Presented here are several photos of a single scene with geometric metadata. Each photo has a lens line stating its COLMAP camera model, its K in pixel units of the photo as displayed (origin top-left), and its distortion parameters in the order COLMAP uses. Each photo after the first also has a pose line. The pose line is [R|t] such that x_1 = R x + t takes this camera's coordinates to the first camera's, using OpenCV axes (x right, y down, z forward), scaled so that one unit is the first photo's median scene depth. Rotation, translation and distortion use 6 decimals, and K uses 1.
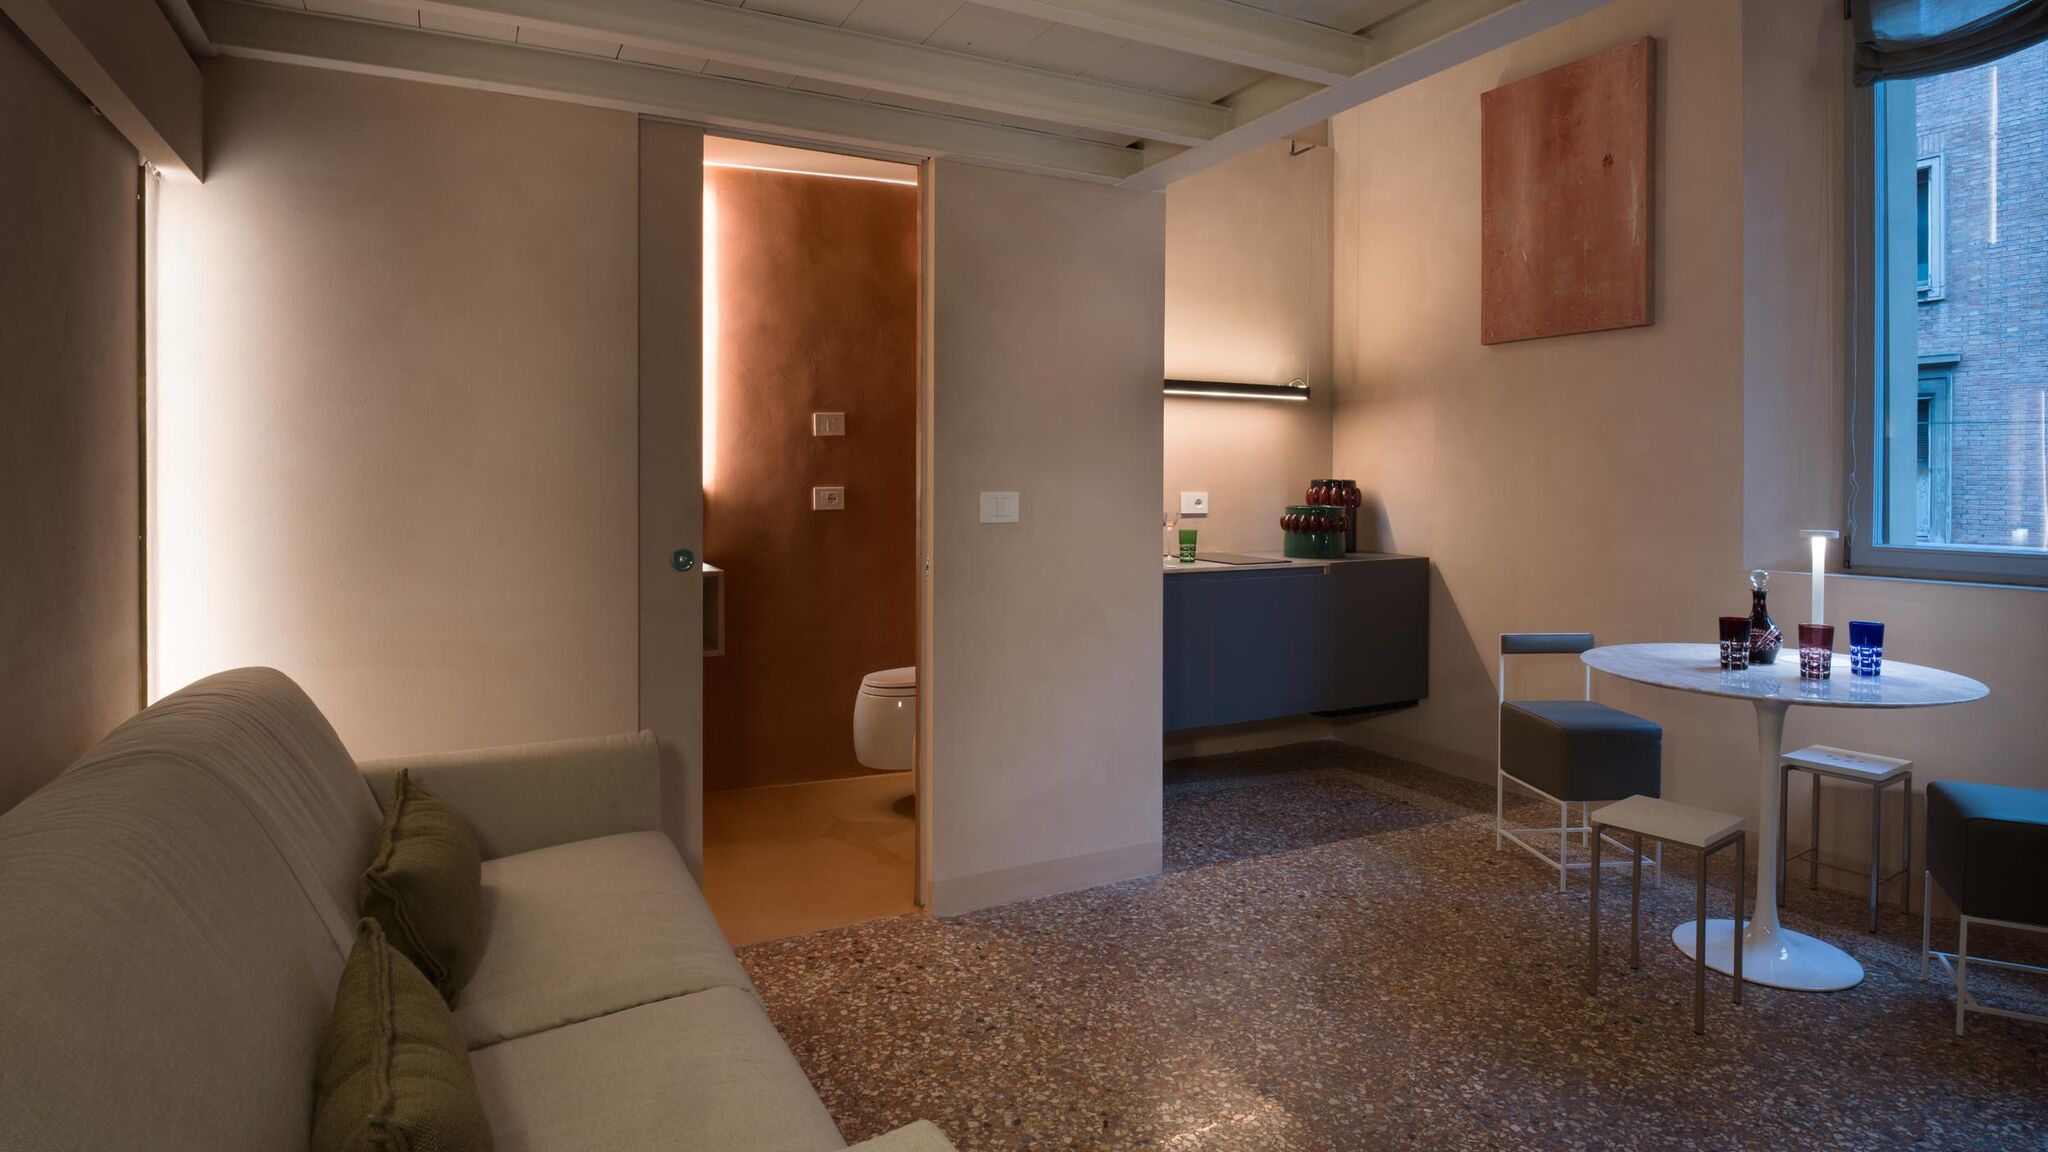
lens RADIAL K [[1002.6, 0, 1023.4], [0, 1002.6, 479.7], [0, 0, 1]] dist [-0.021122, 0.008273]
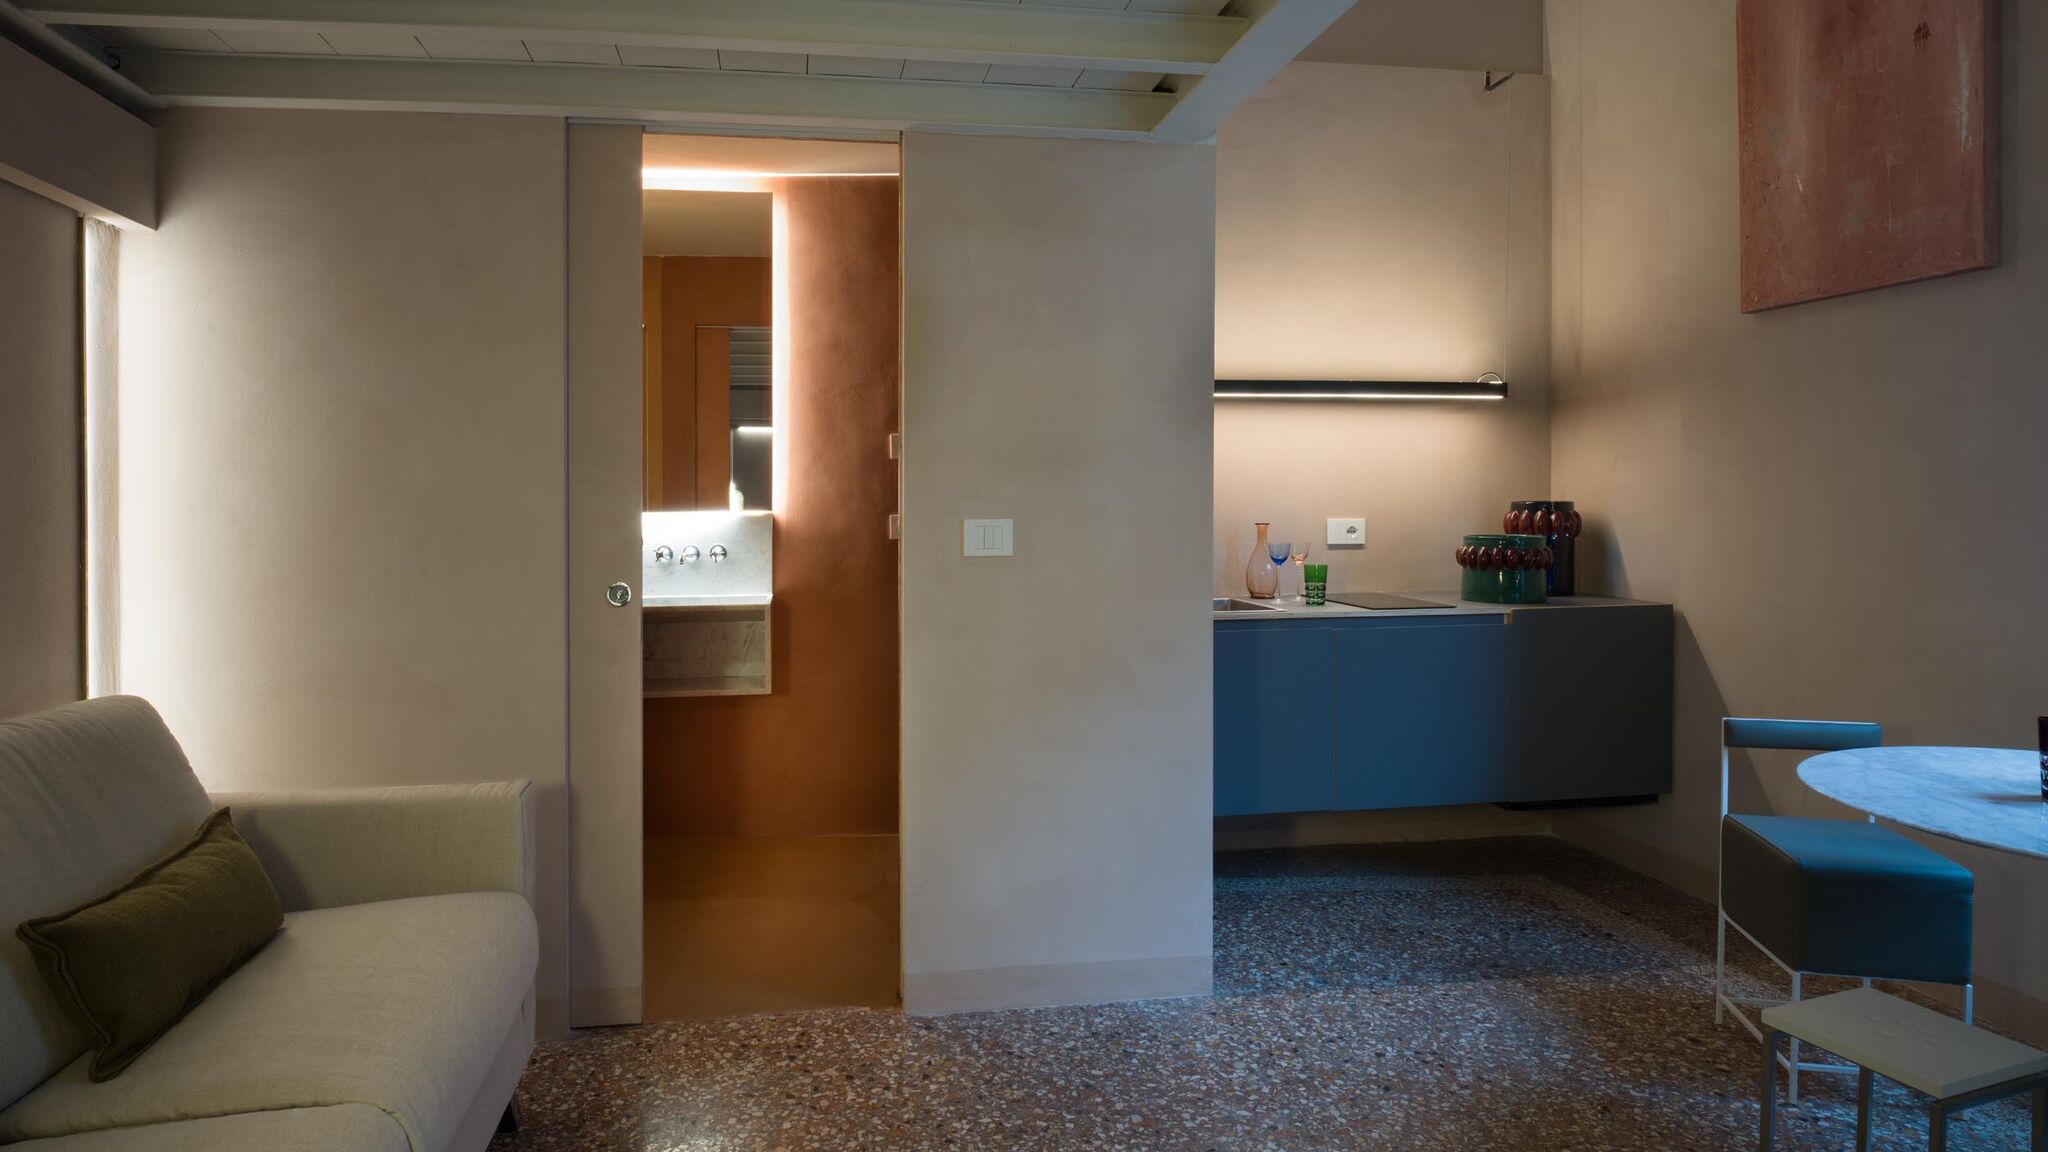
lens RADIAL K [[1049.0, 0, 955.8], [0, 1049.0, 505.1], [0, 0, 1]] dist [-0.009927, -0.008798]
pose [[0.949488, -0.007424, -0.313716, 0.194713], [0.007614, 0.999971, -0.000617, 0.000318], [0.313712, -0.001803, 0.949517, 0.132094]]
